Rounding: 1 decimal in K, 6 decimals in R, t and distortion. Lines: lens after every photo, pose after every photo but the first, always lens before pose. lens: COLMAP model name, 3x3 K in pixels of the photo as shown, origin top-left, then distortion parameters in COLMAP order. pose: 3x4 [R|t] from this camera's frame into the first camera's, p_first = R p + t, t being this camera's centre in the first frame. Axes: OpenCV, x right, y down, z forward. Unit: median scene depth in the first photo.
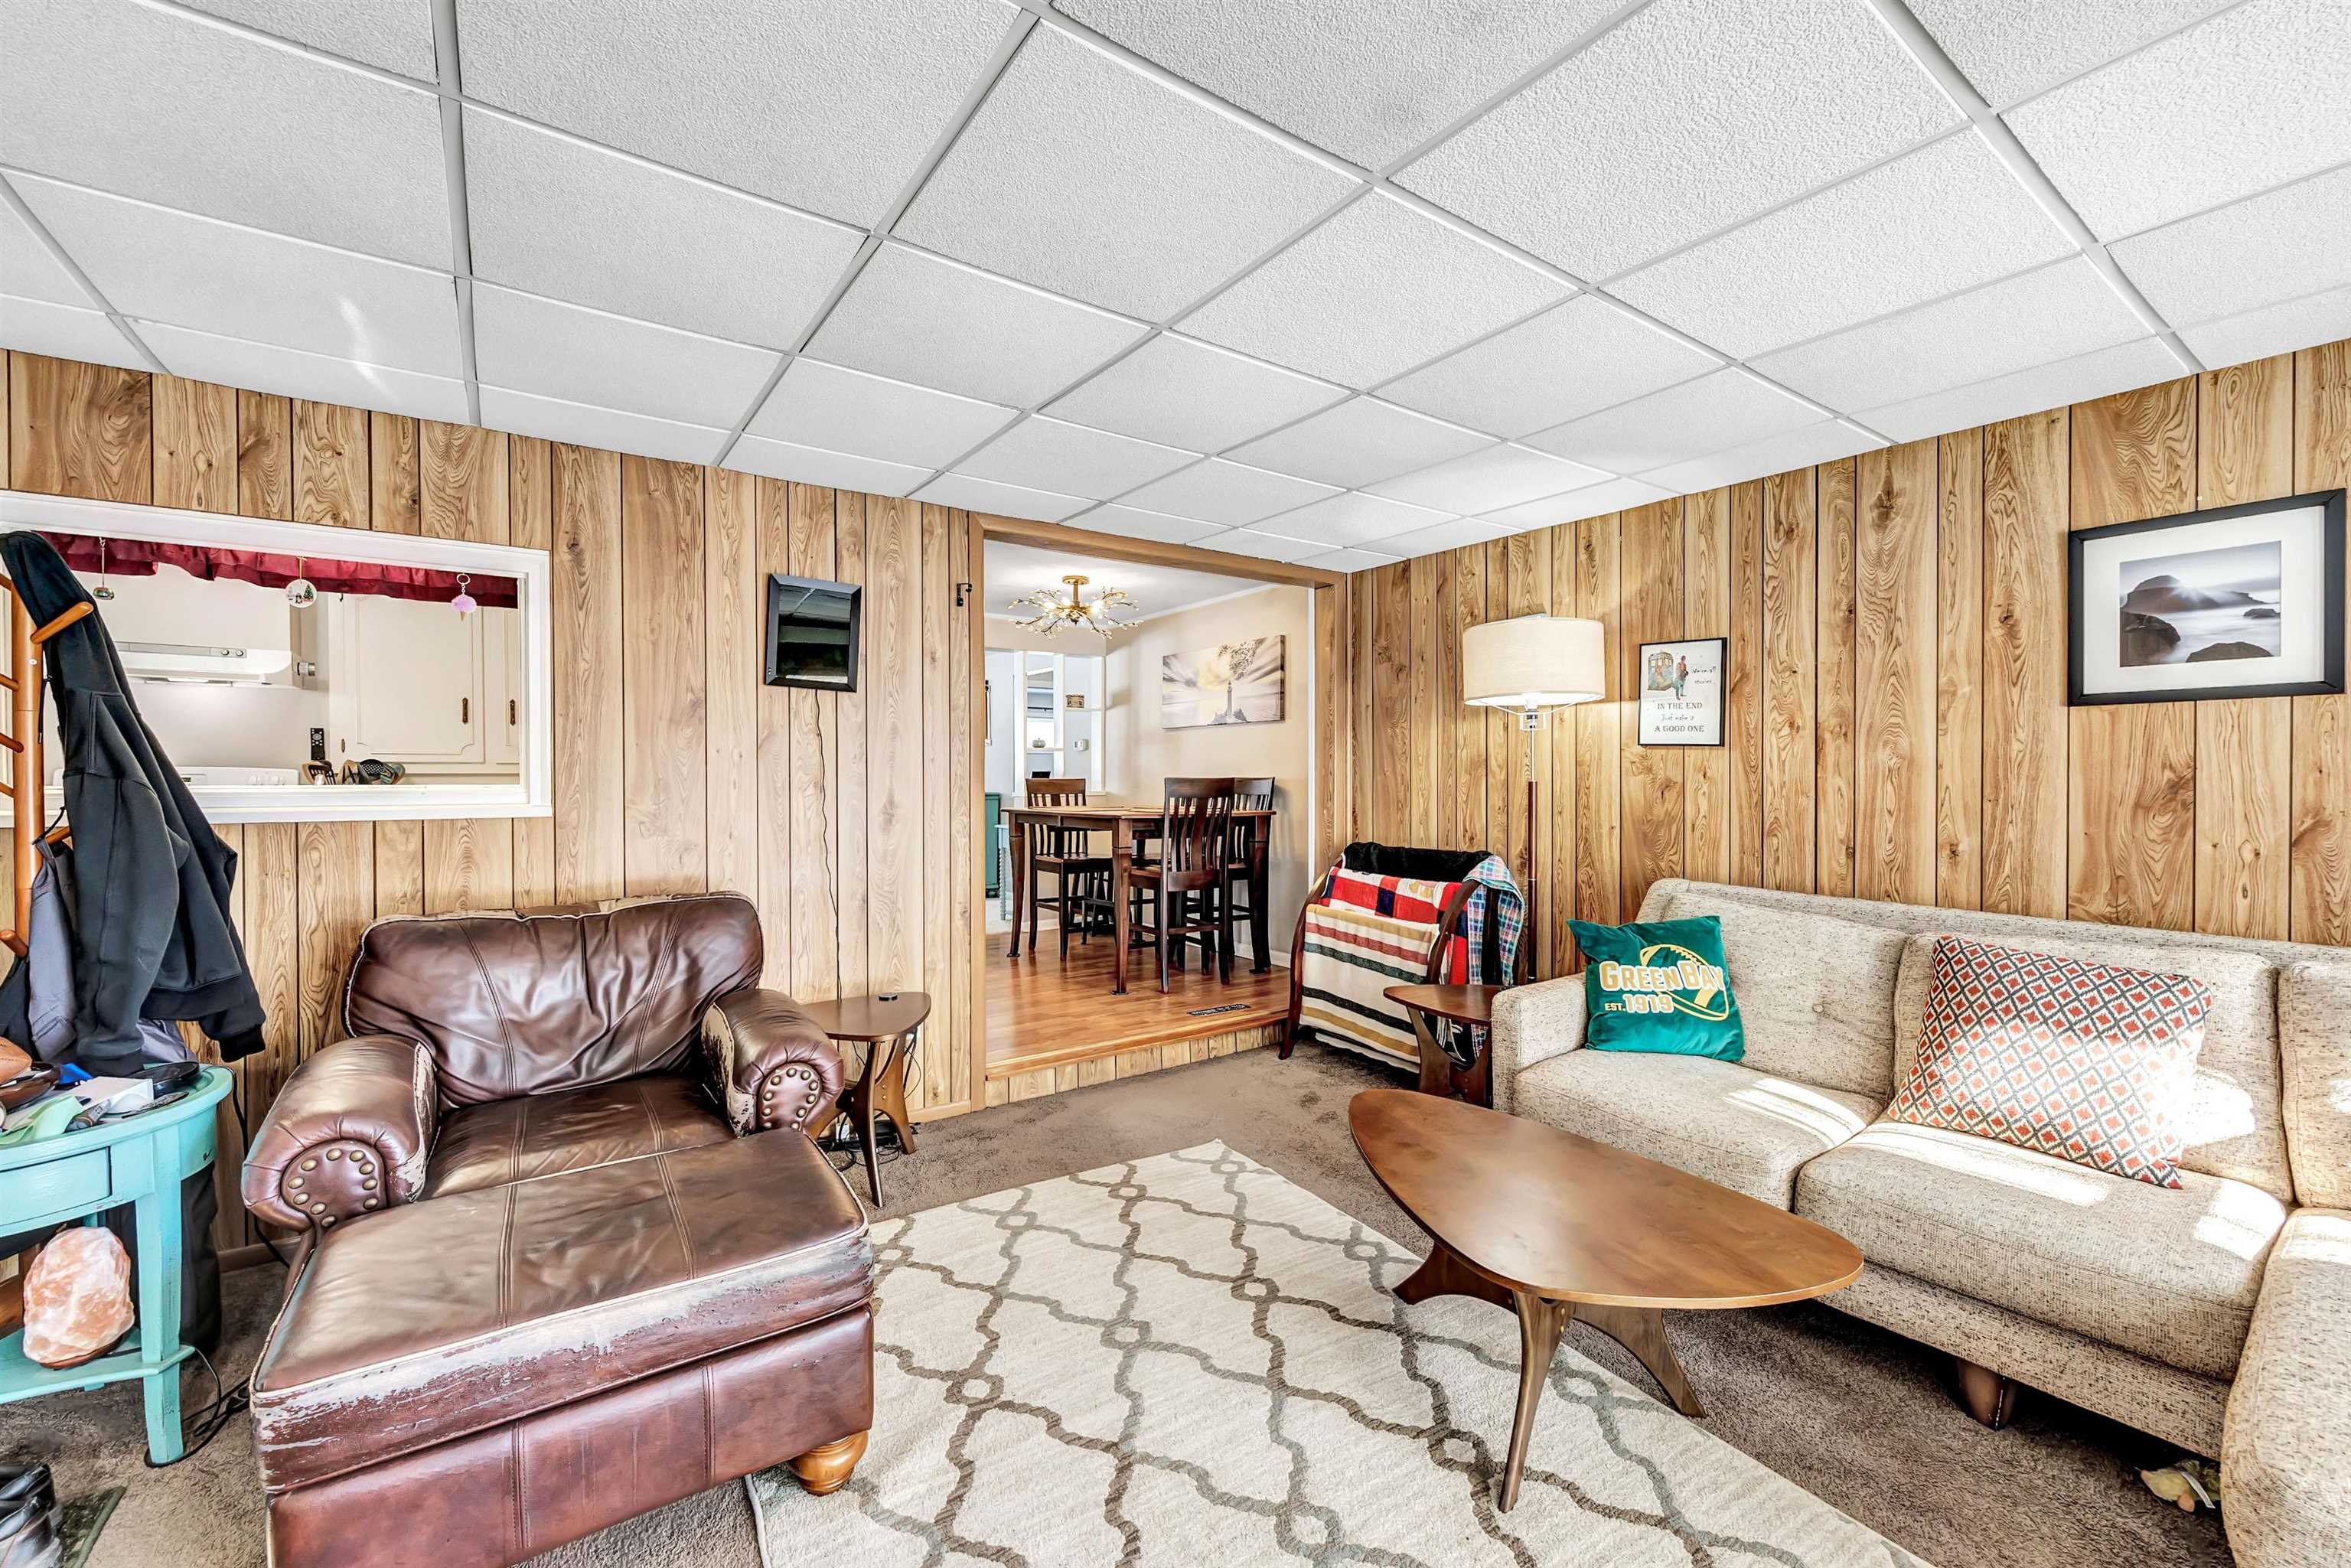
lens RADIAL K [[968.6, 0, 1172.6], [0, 968.6, 783.0], [0, 0, 1]] dist [0.001198, 0.000574]
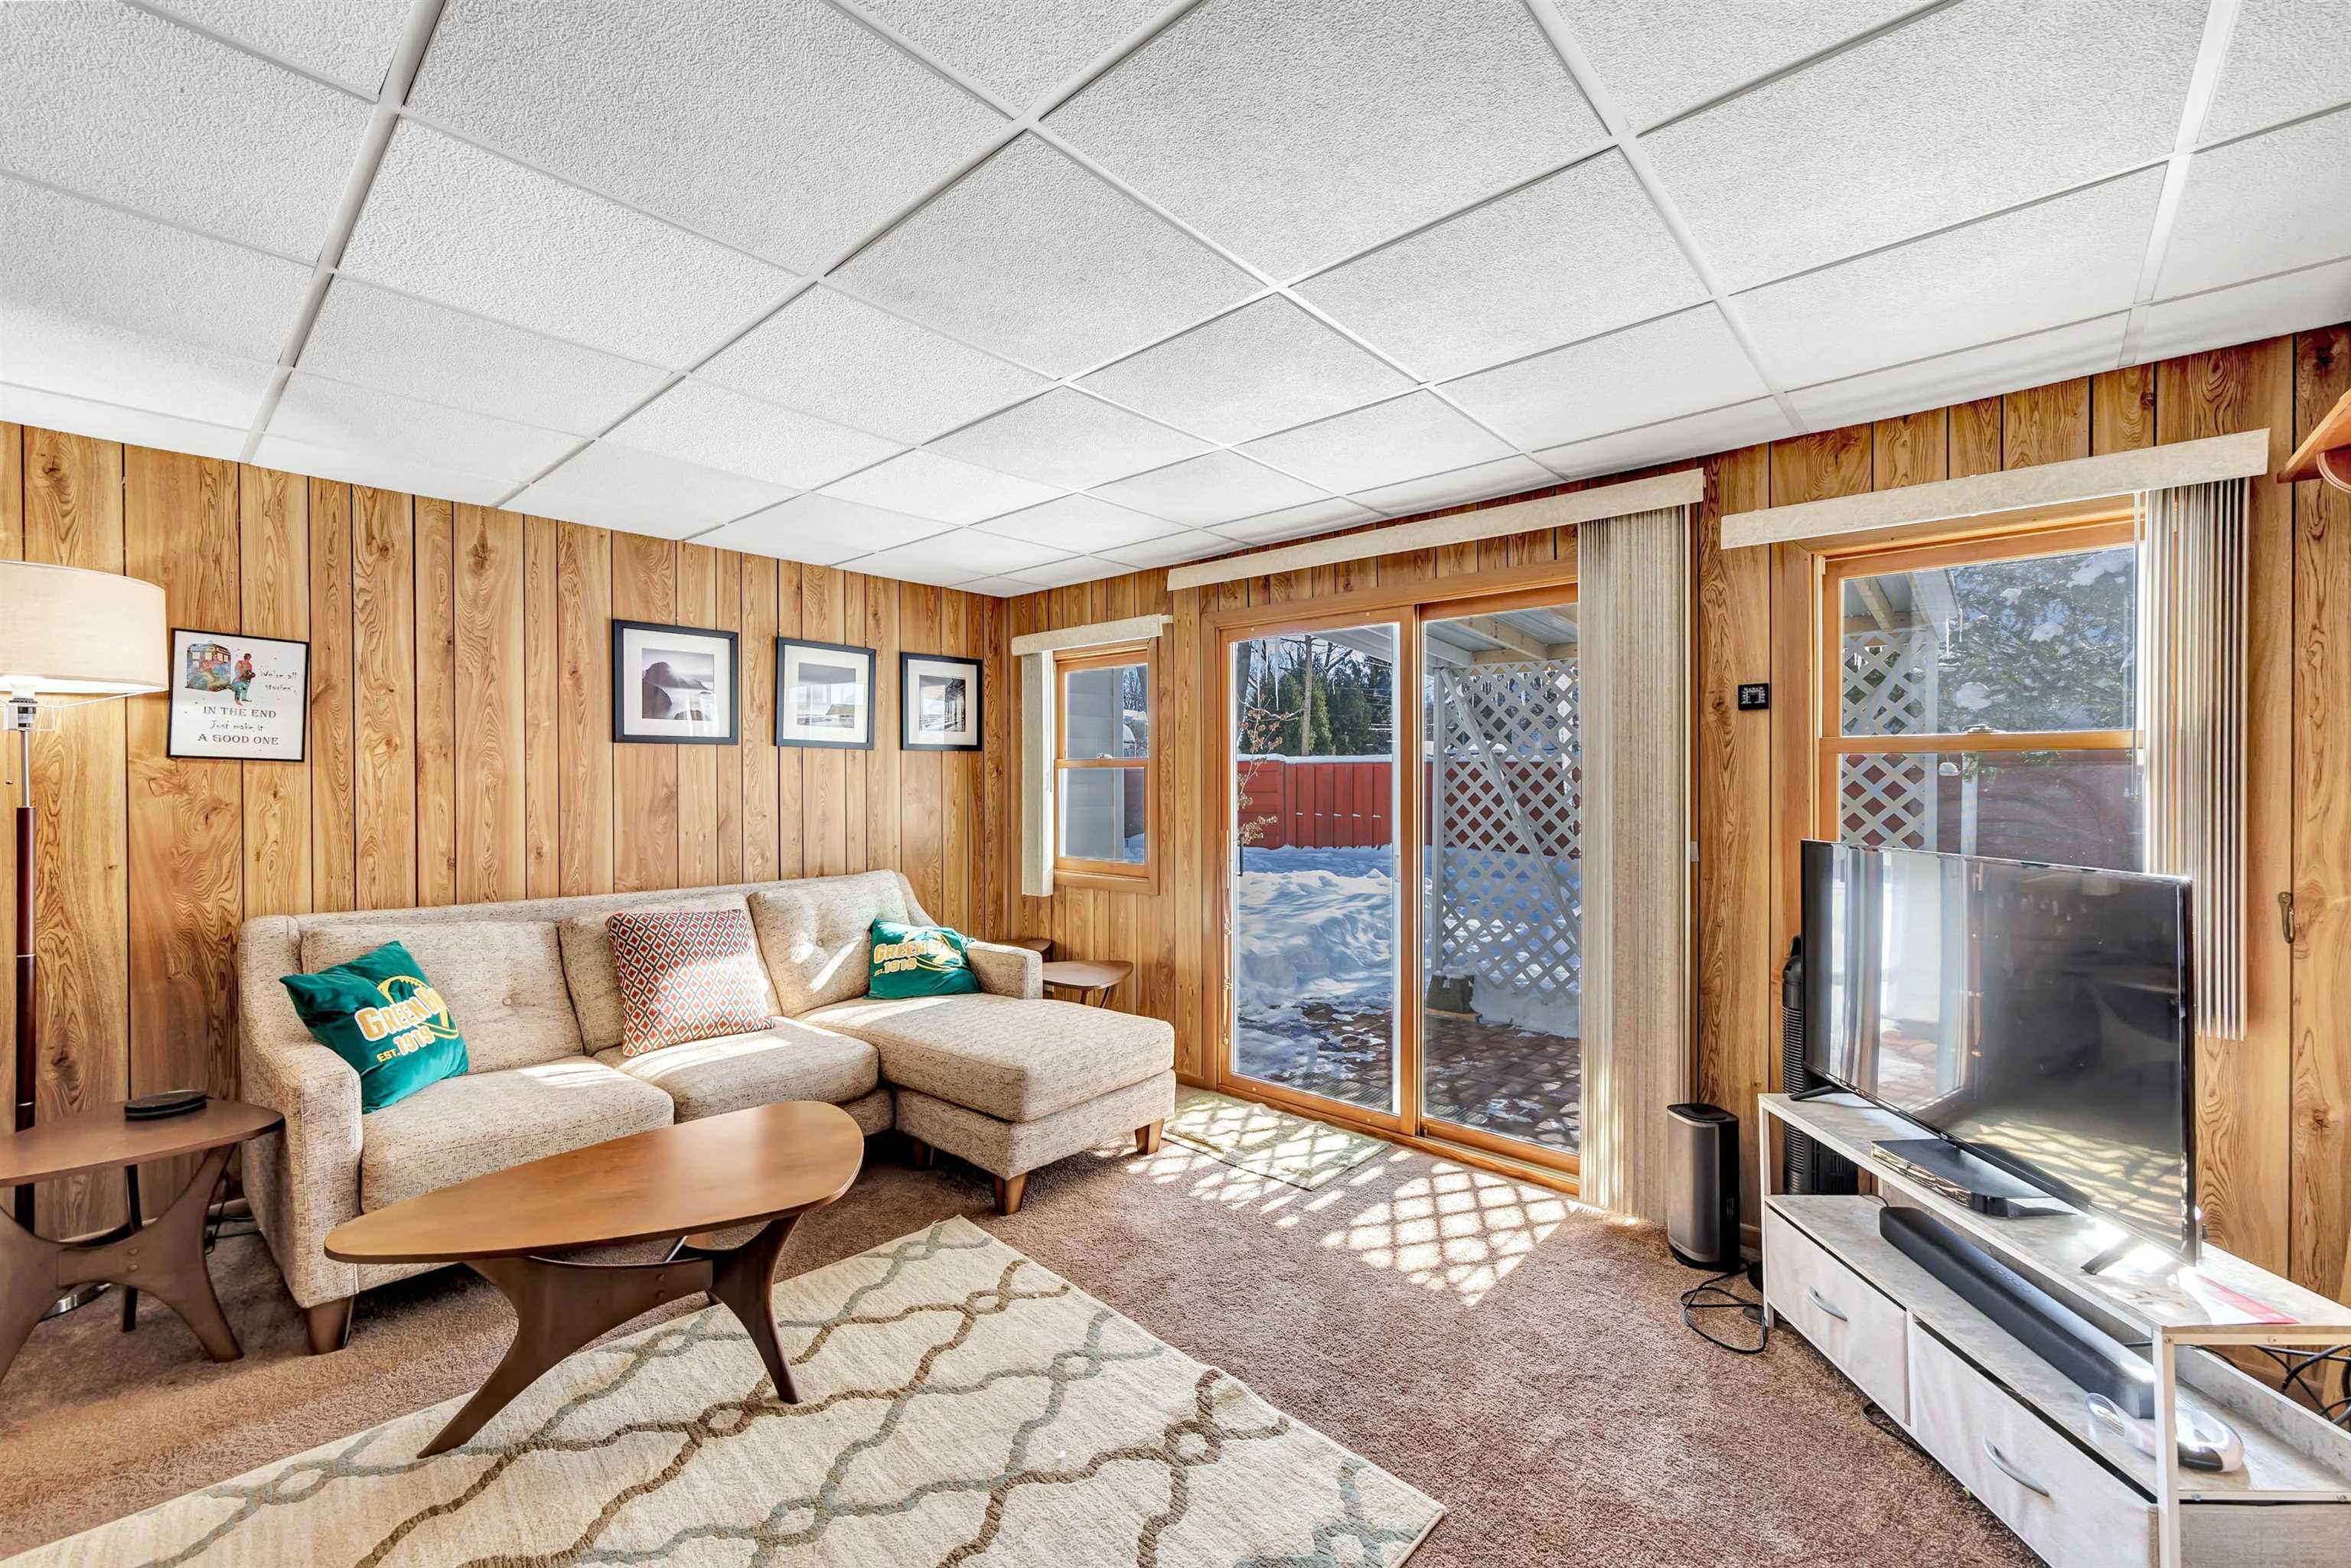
lens RADIAL K [[968.6, 0, 1159.4], [0, 968.6, 774.1], [0, 0, 1]] dist [0.001198, 0.000574]
pose [[-0.233844, 0.004482, 0.972264, -0.556464], [0.009364, 0.999953, -0.002357, -0.019126], [-0.972229, 0.008553, -0.233875, 0.488453]]
